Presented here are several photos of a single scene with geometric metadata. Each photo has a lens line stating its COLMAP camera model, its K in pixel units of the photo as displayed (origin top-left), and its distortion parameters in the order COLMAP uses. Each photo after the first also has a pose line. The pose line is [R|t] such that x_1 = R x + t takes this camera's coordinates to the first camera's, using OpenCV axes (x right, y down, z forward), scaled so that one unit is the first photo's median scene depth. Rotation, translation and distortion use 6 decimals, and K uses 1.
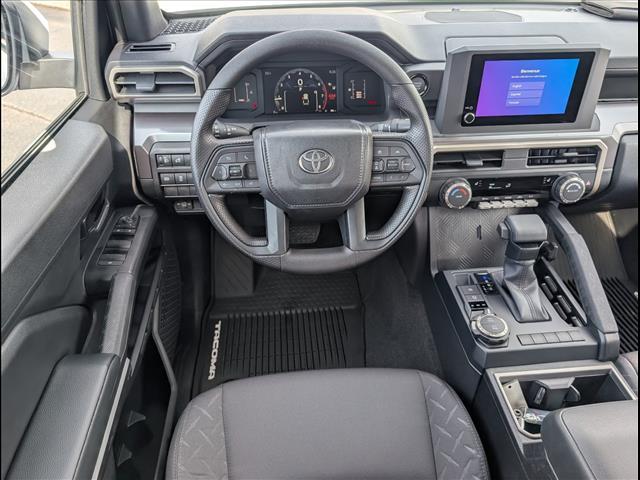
lens RADIAL K [[456.0, 0, 320.2], [0, 456.0, 238.1], [0, 0, 1]] dist [-0.009528, 0.000997]
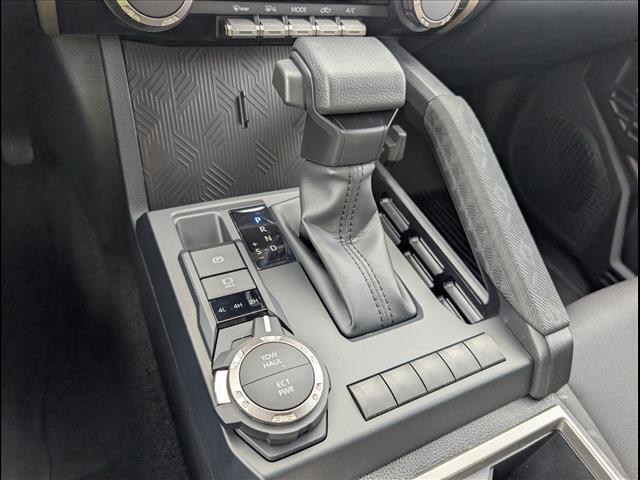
lens RADIAL K [[456.0, 0, 319.4], [0, 456.0, 239.9], [0, 0, 1]] dist [-0.009528, 0.000997]
pose [[0.913627, -0.130497, 0.385041, 0.274667], [0.065633, 0.982005, 0.177083, 0.040555], [-0.401221, -0.136517, 0.905751, 0.664201]]
